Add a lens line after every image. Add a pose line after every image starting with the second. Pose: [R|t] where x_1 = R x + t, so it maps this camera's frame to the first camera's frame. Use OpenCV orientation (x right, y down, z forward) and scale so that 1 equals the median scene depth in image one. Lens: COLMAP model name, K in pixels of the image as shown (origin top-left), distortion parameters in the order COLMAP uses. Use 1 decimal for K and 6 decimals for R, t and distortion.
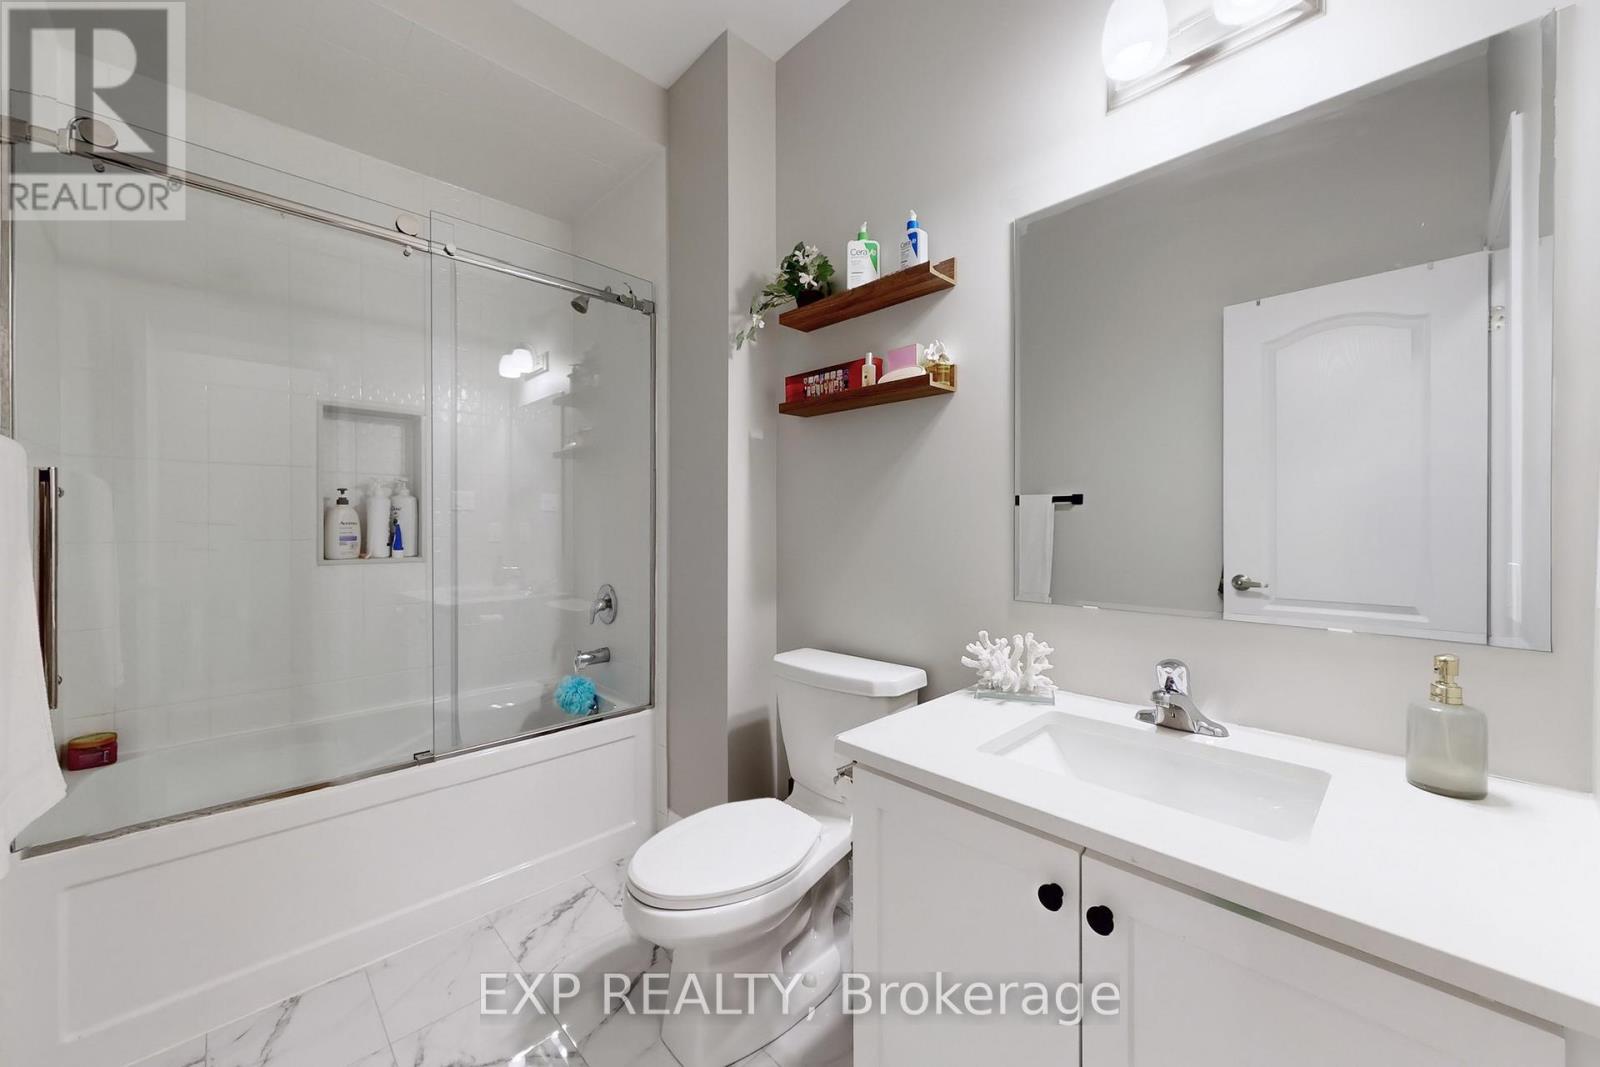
lens RADIAL K [[601.4, 0, 835.0], [0, 601.4, 528.6], [0, 0, 1]] dist [0.000590, 0.000086]
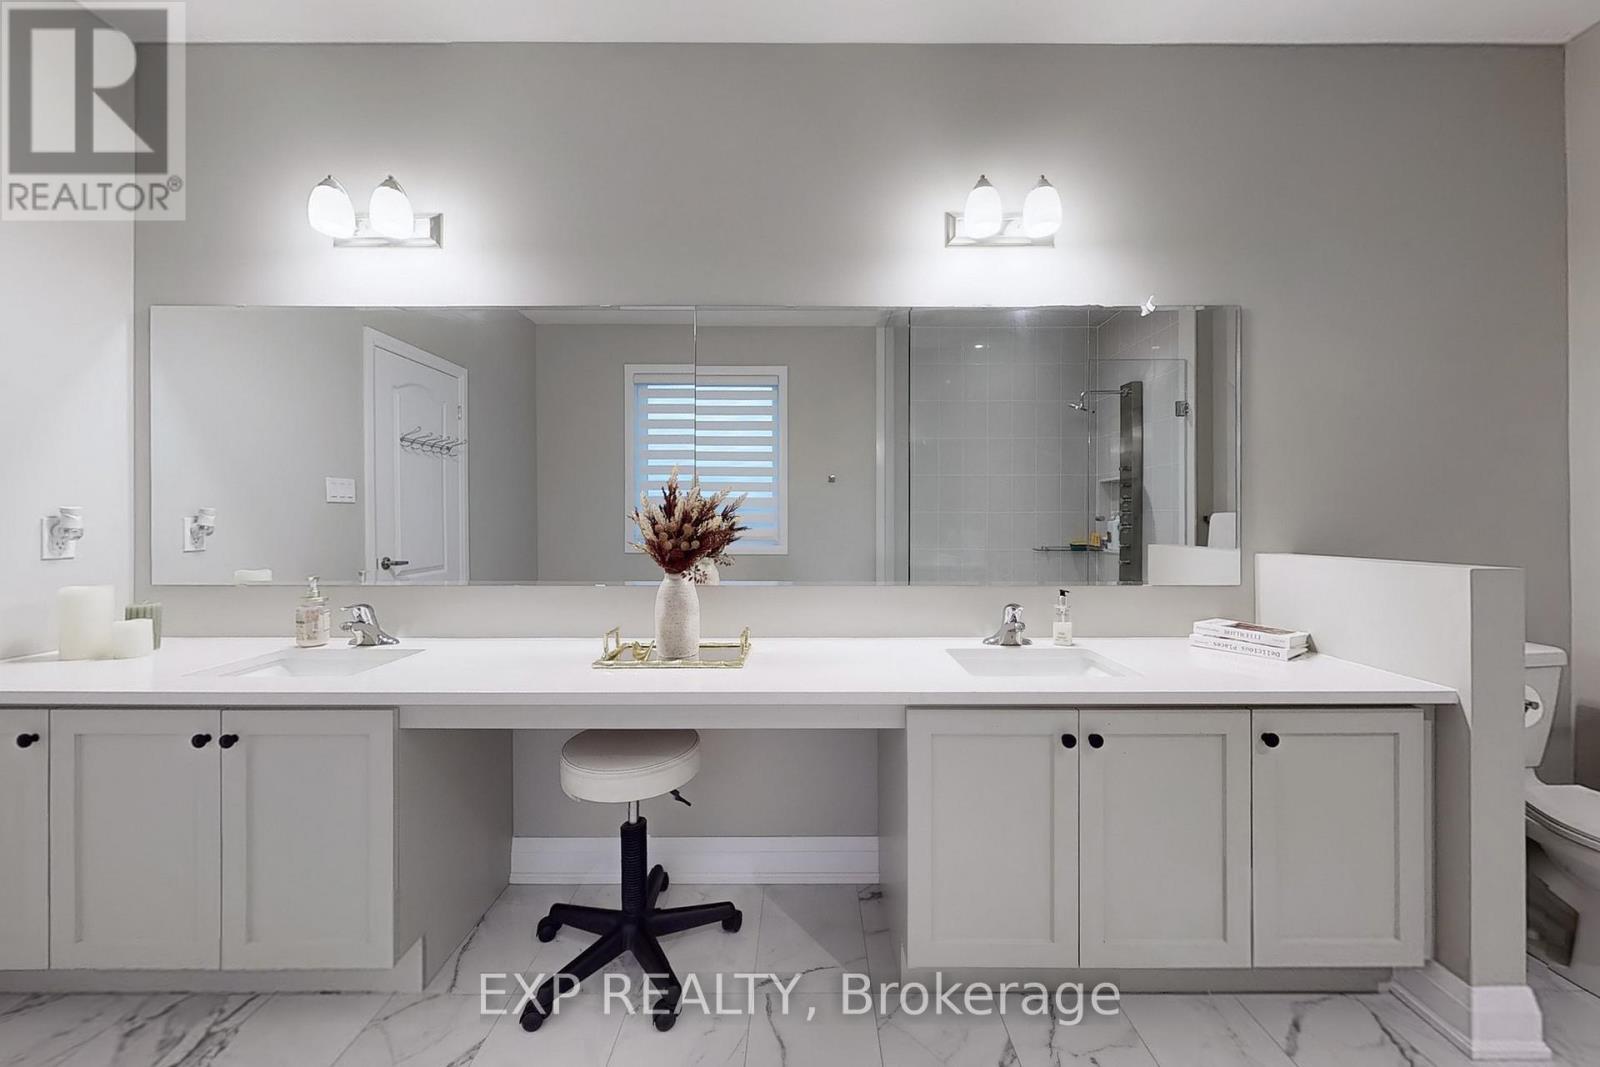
lens RADIAL K [[572.6, 0, 797.9], [0, 572.6, 520.5], [0, 0, 1]] dist [0.000619, -0.000010]
pose [[0.711513, -0.001652, 0.702671, 0.308004], [0.001357, 0.999999, 0.000977, -0.013952], [-0.702672, 0.000258, 0.711514, -0.999130]]
